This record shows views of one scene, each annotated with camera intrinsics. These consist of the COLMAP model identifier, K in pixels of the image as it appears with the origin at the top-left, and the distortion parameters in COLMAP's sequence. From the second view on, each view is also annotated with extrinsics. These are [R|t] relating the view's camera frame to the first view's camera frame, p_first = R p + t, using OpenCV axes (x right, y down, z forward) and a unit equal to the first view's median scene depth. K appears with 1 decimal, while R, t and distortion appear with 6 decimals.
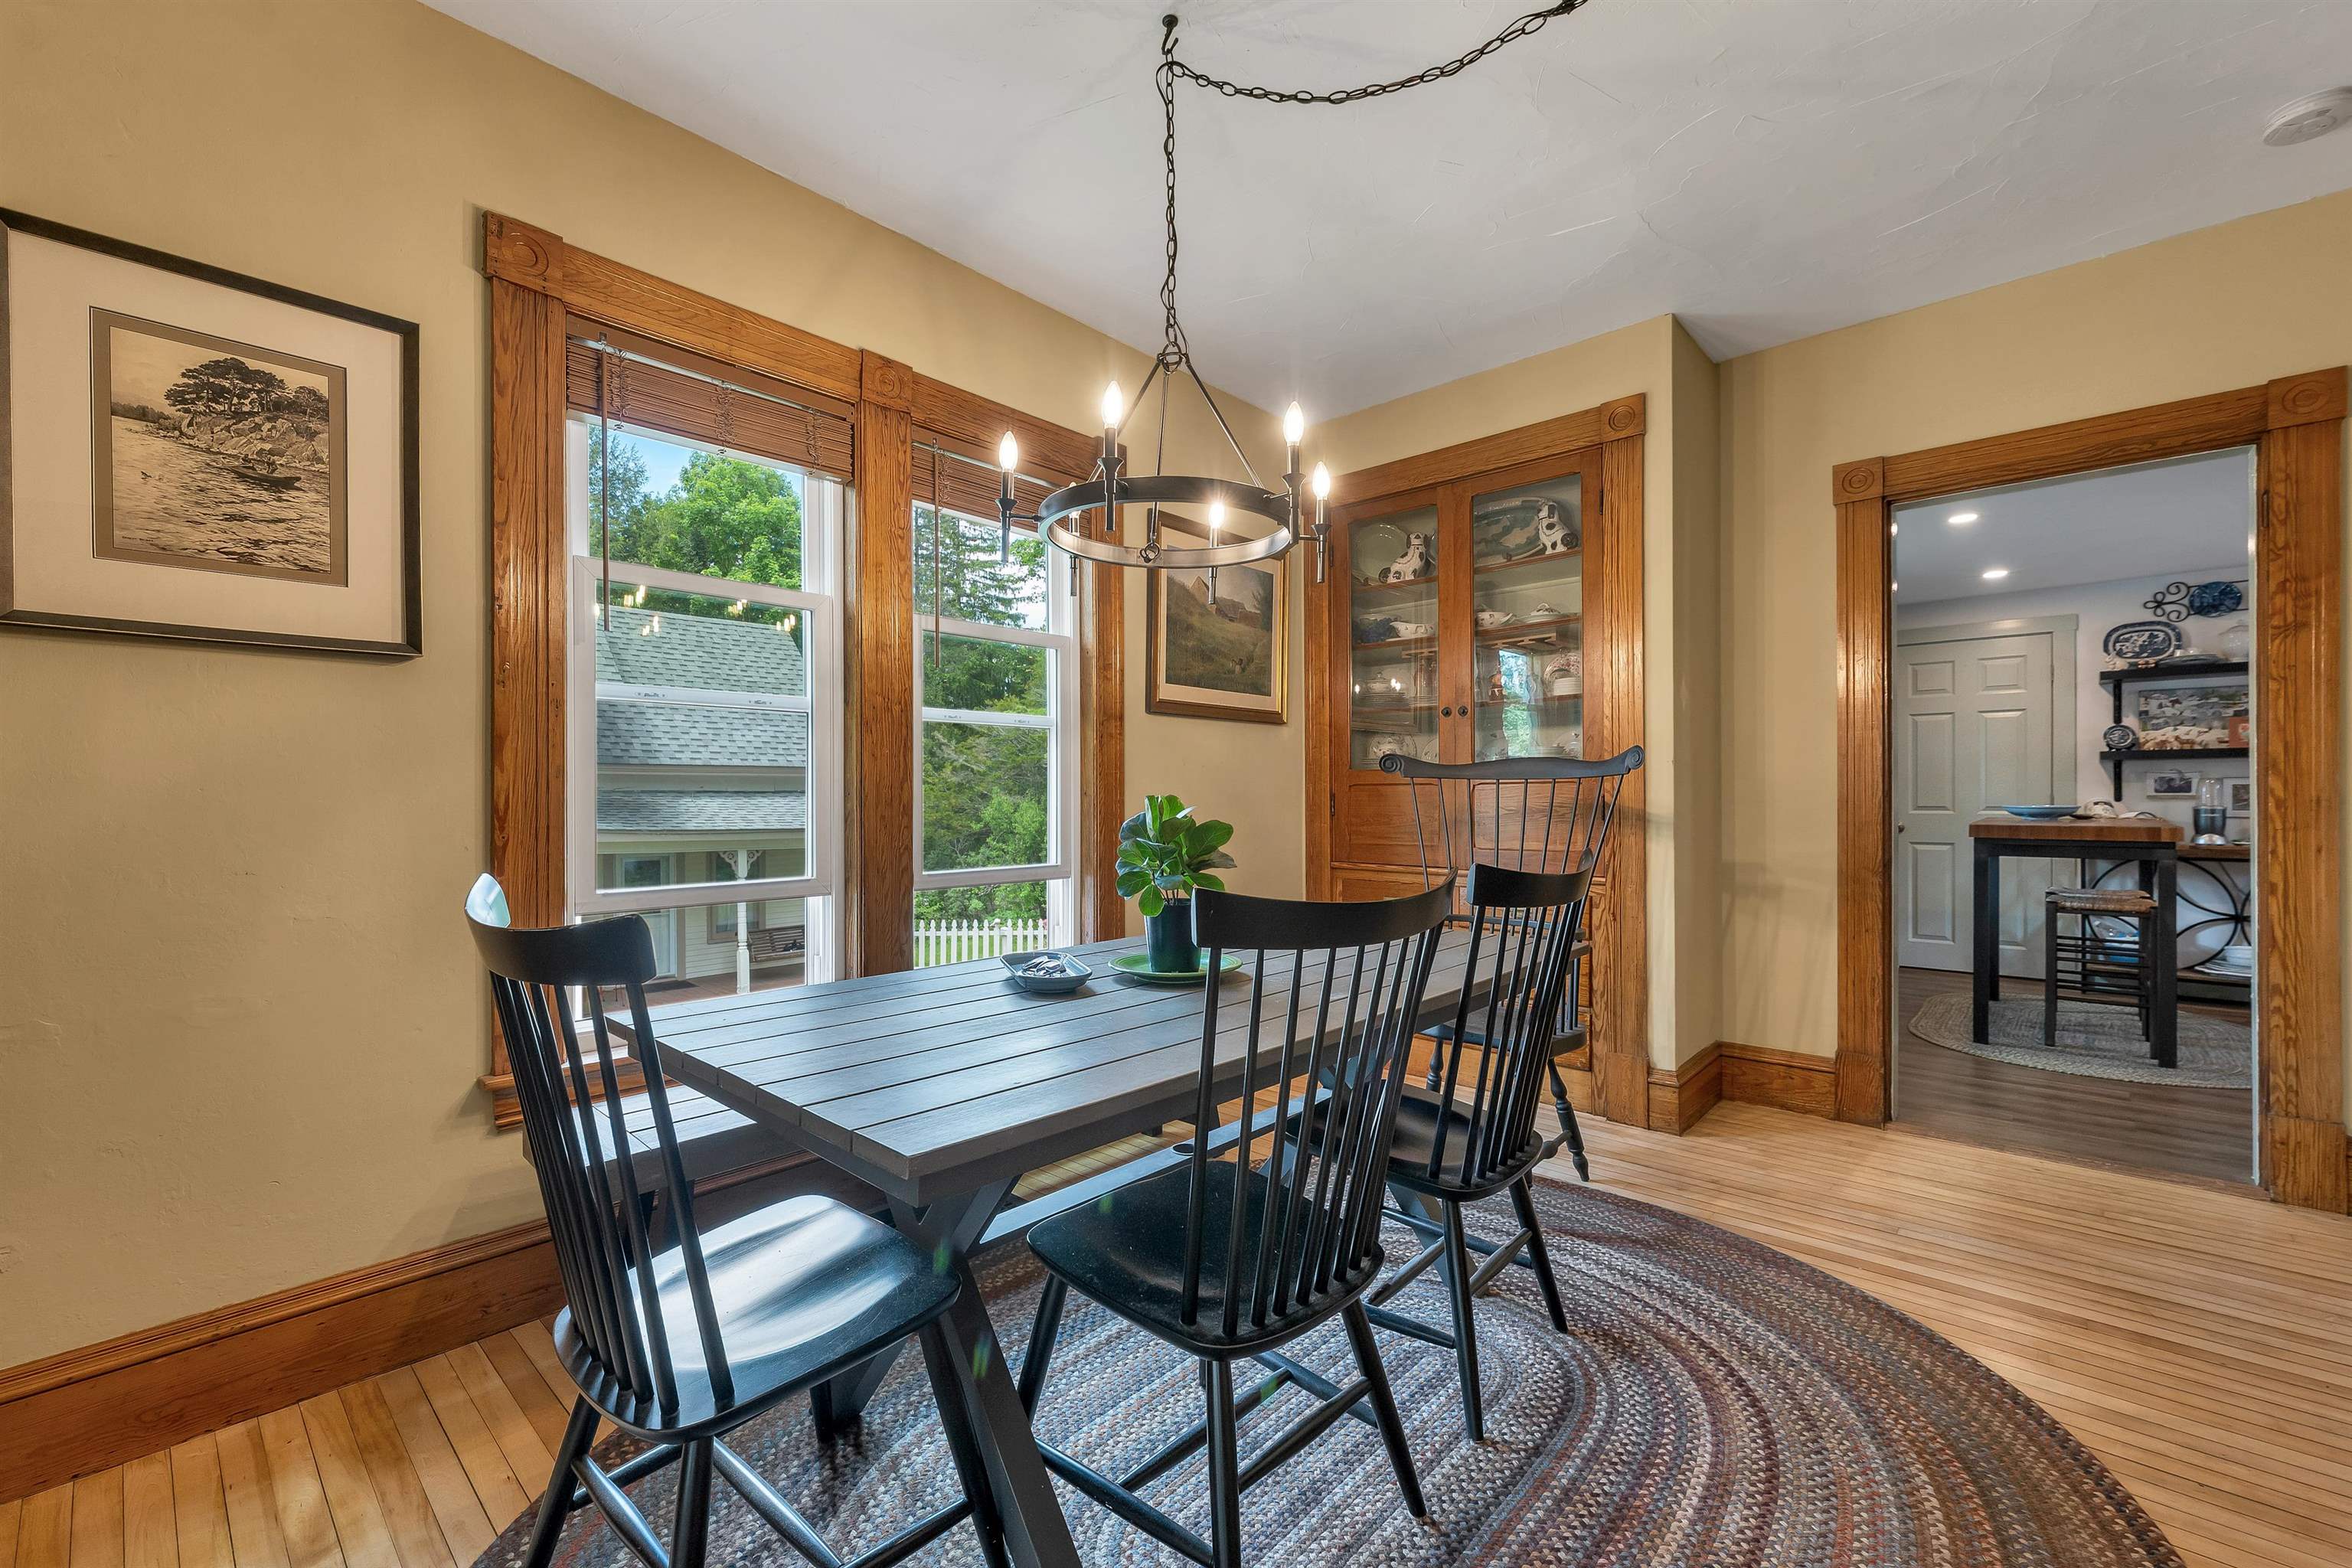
lens RADIAL K [[980.6, 0, 1158.1], [0, 980.6, 794.6], [0, 0, 1]] dist [0.002495, -0.000318]
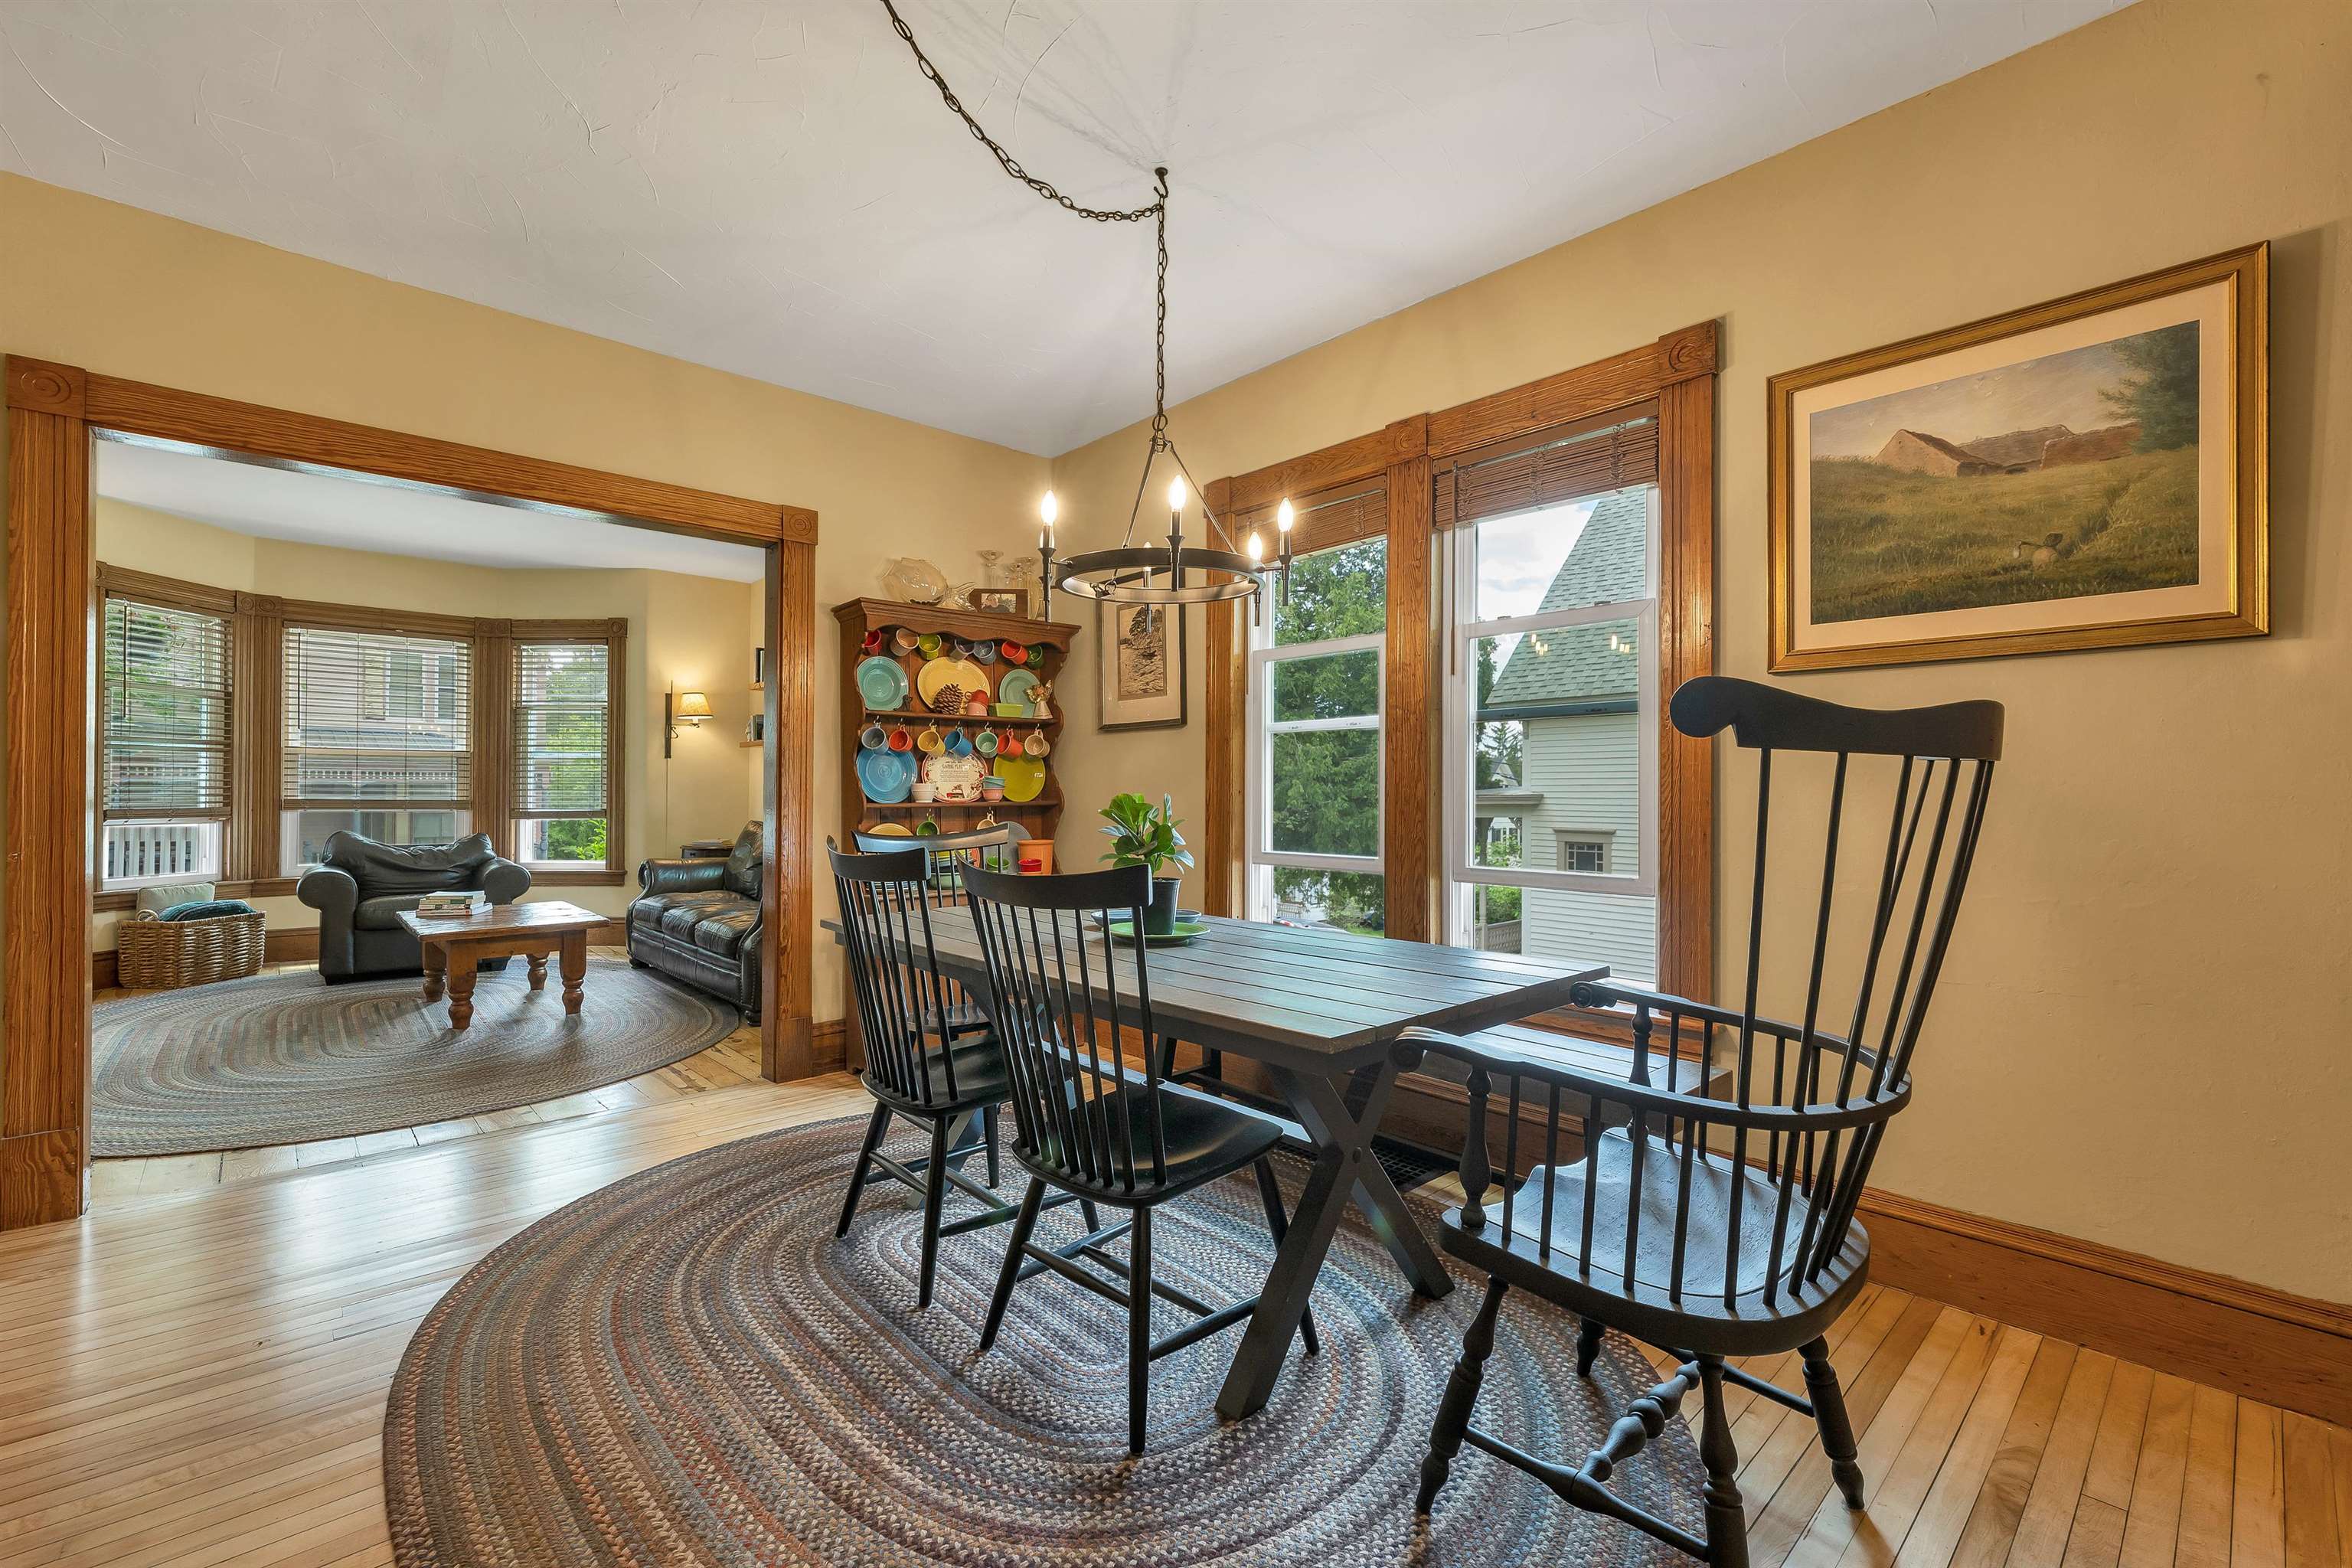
lens RADIAL K [[993.3, 0, 1171.7], [0, 993.3, 785.1], [0, 0, 1]] dist [-0.000678, -0.000219]
pose [[-0.082671, -0.004436, -0.996567, 0.739300], [0.000073, 0.999990, -0.004457, -0.002929], [0.996577, -0.000441, -0.082670, 0.657006]]
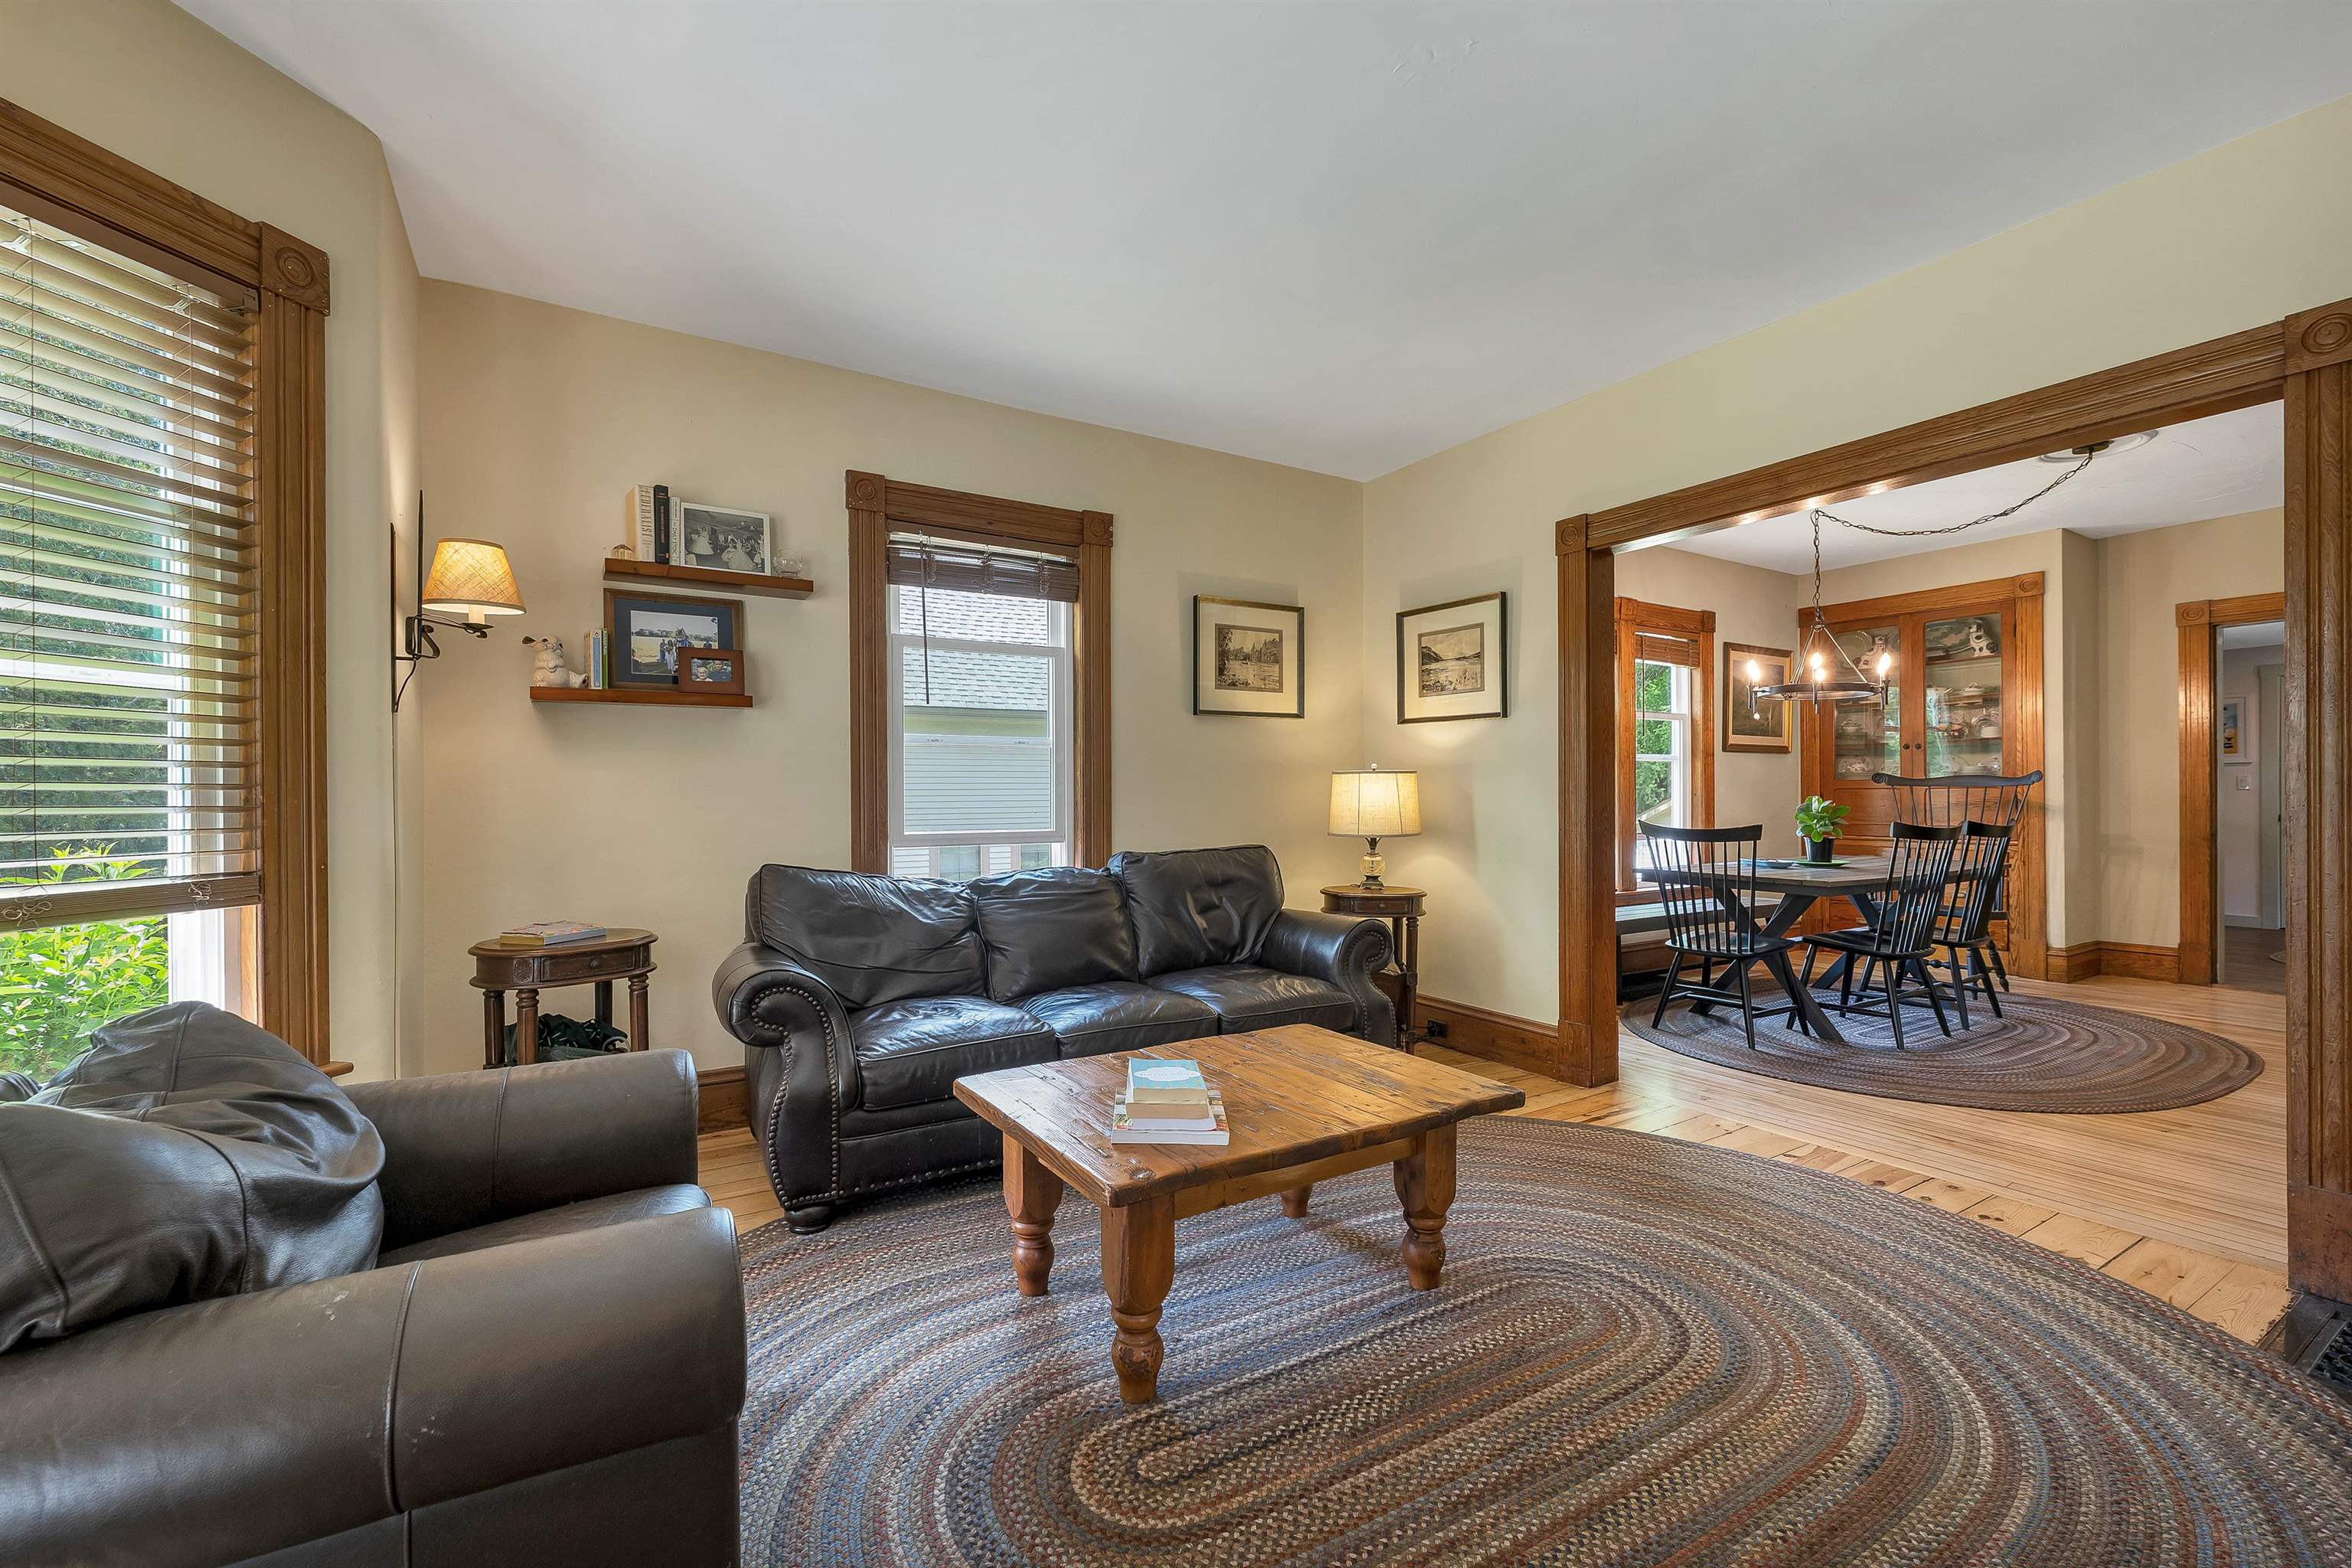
lens RADIAL K [[980.6, 0, 1170.3], [0, 980.6, 793.2], [0, 0, 1]] dist [0.002495, -0.000318]
pose [[0.962130, -0.001986, -0.272583, -0.536797], [0.002464, 0.999996, 0.001414, -0.009180], [0.272579, -0.002033, 0.962131, -1.131706]]
